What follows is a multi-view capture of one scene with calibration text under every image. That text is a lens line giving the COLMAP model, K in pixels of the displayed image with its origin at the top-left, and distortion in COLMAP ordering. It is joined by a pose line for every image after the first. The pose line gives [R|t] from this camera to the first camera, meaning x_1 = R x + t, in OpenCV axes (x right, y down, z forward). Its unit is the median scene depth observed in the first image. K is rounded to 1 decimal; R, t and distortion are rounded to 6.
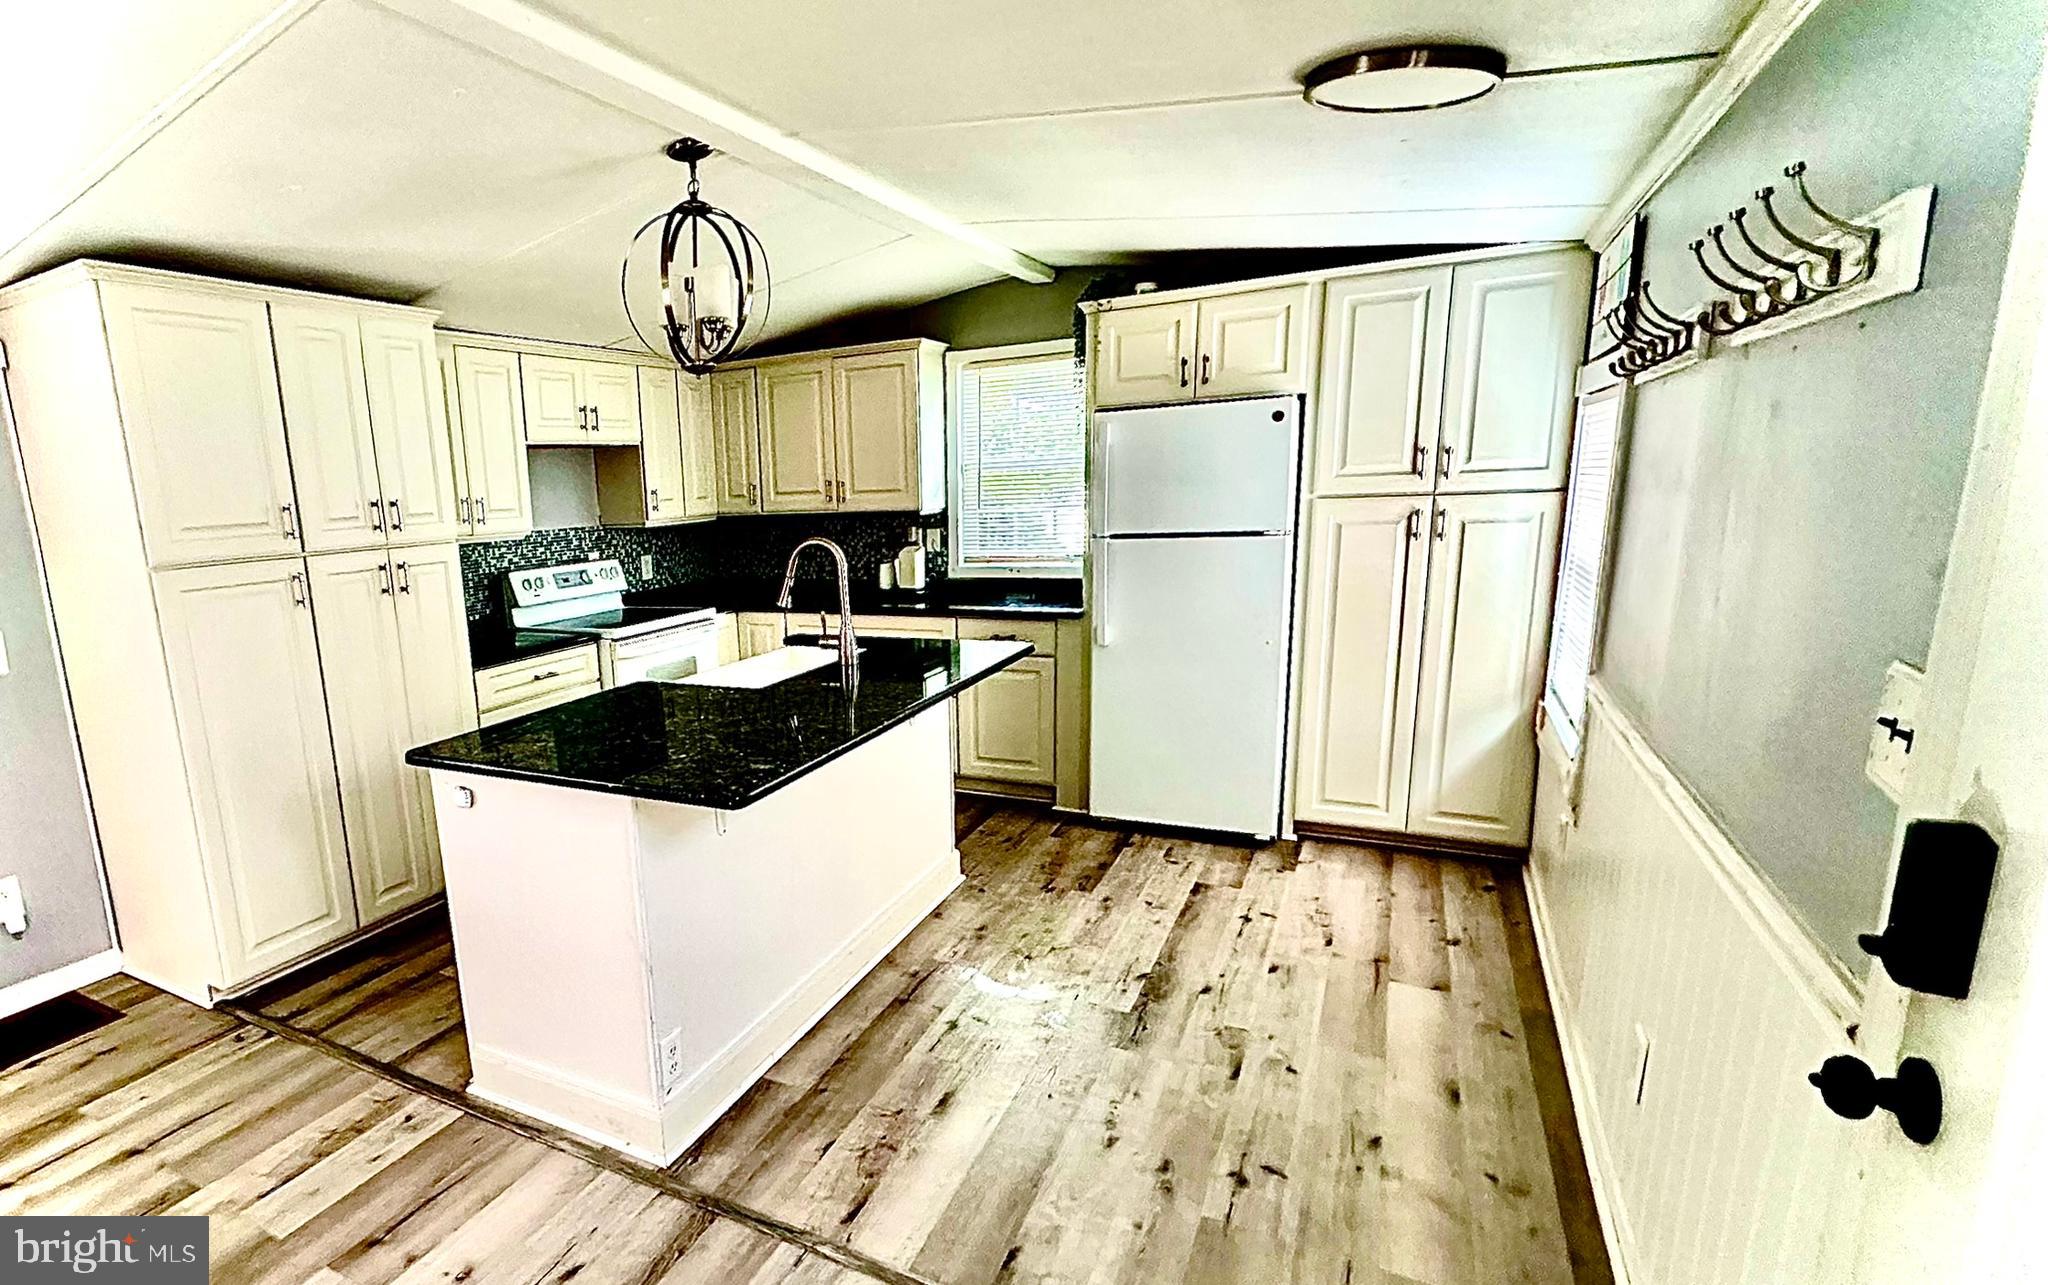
lens RADIAL K [[993.3, 0, 788.3], [0, 993.3, 693.4], [0, 0, 1]] dist [-0.000085, -0.000098]
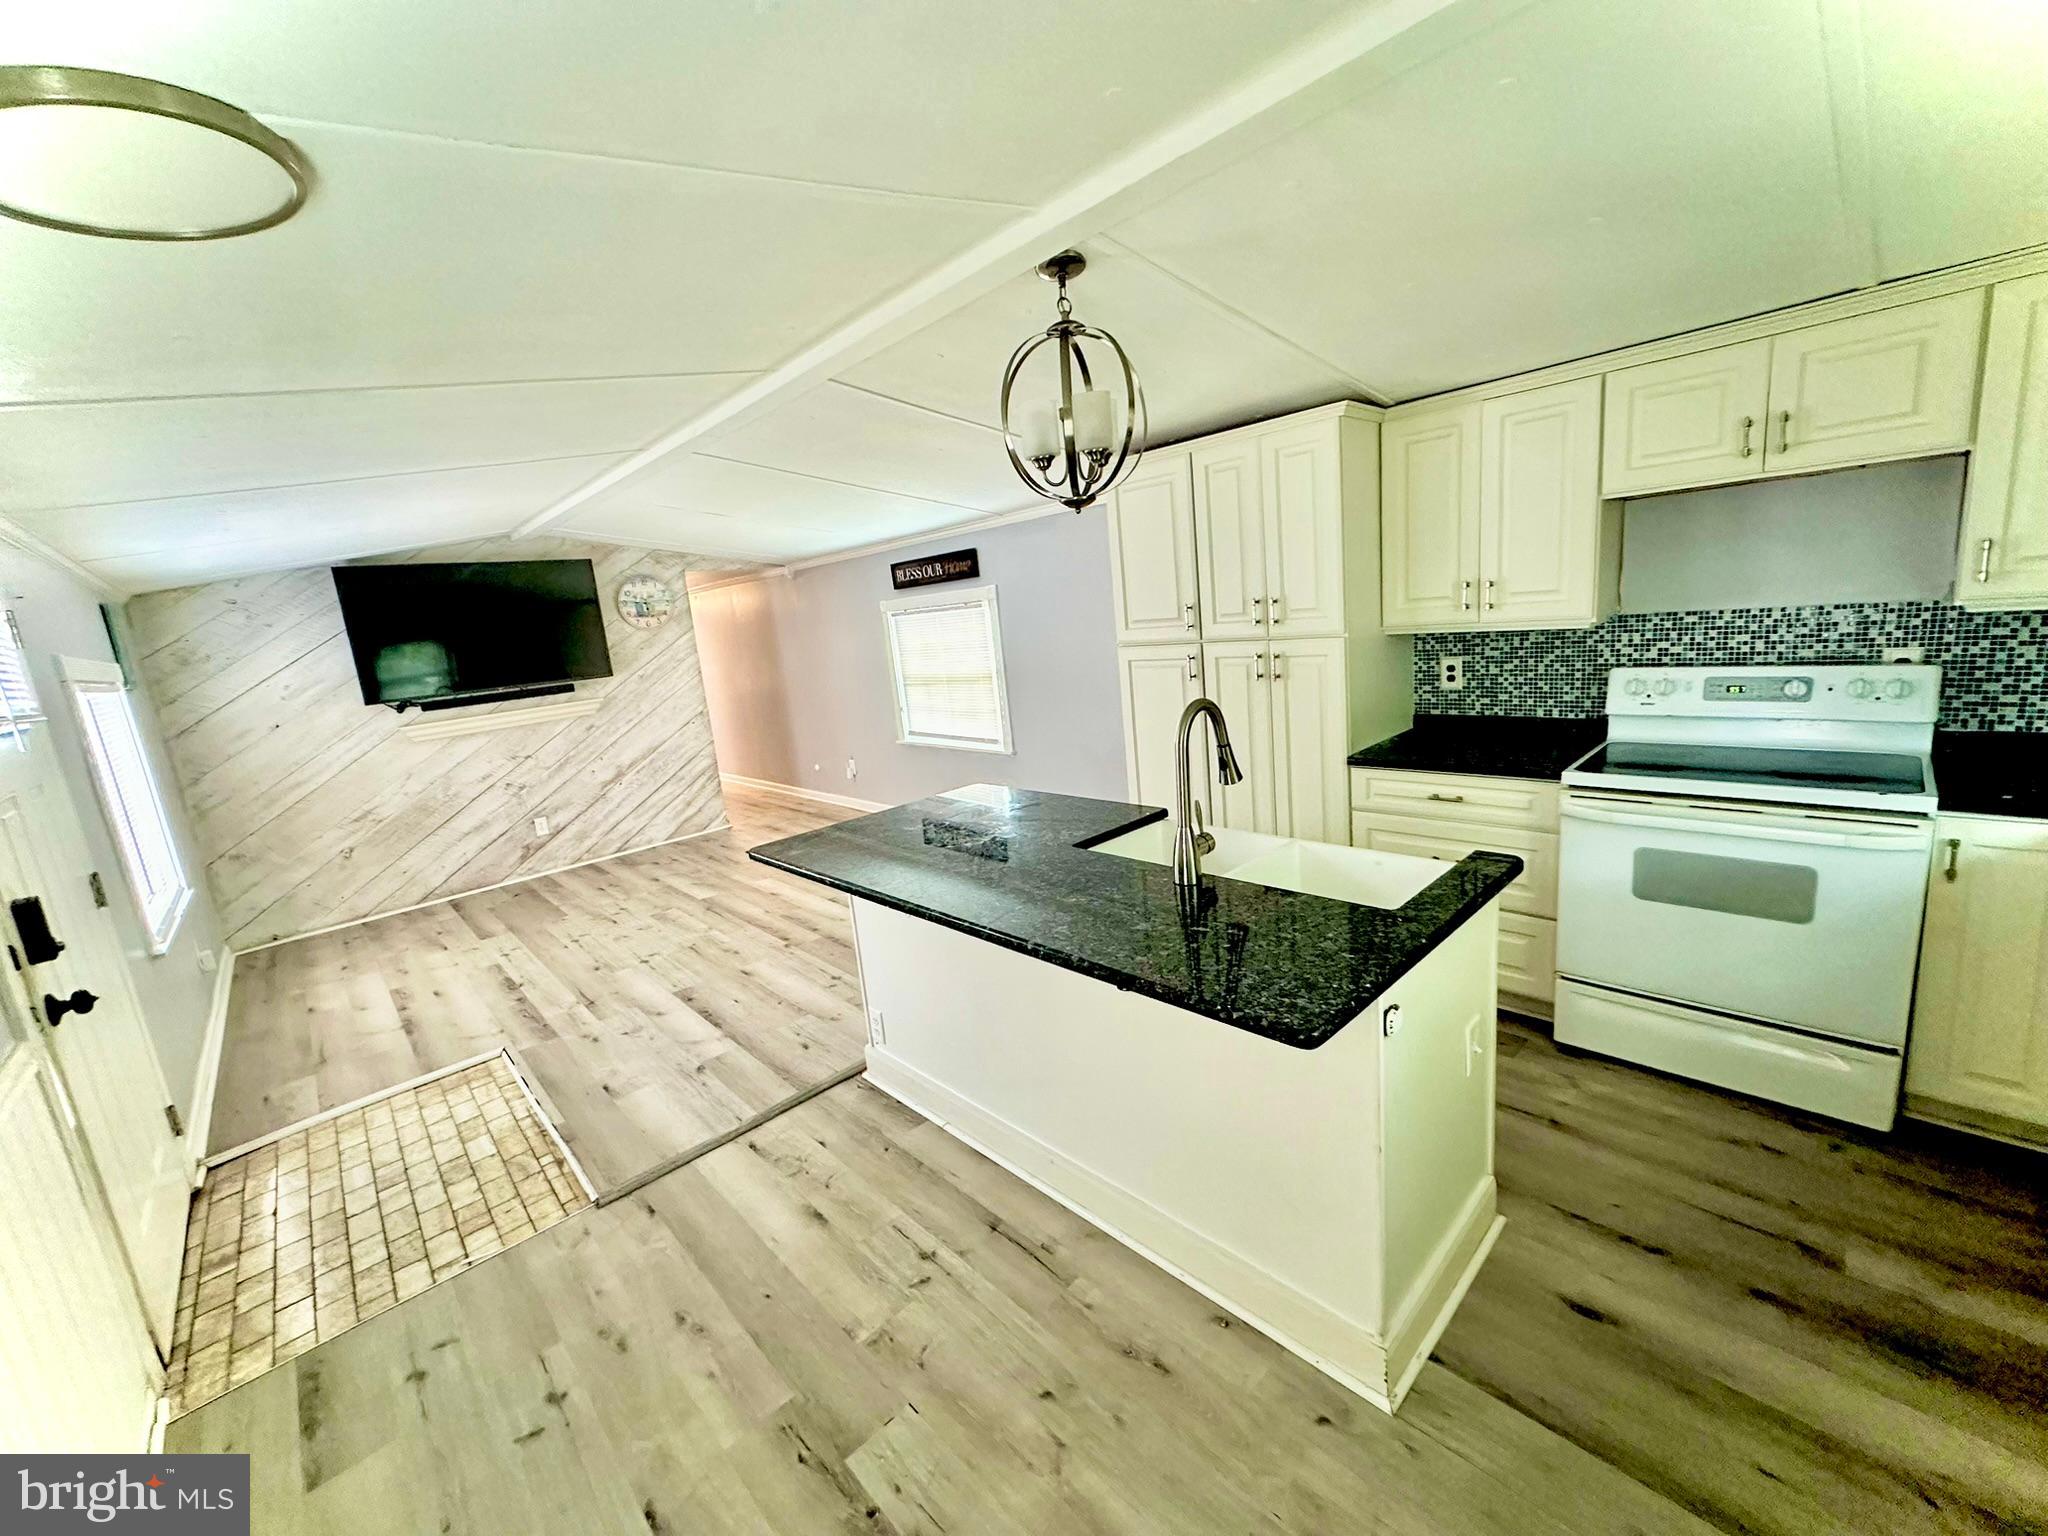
lens RADIAL K [[813.0, 0, 1018.6], [0, 813.0, 766.8], [0, 0, 1]] dist [-0.003255, 0.001203]
pose [[-0.259257, 0.257019, -0.930982, 0.703466], [-0.090721, 0.953198, 0.288416, -0.303061], [0.961538, 0.159234, -0.223806, 1.154921]]
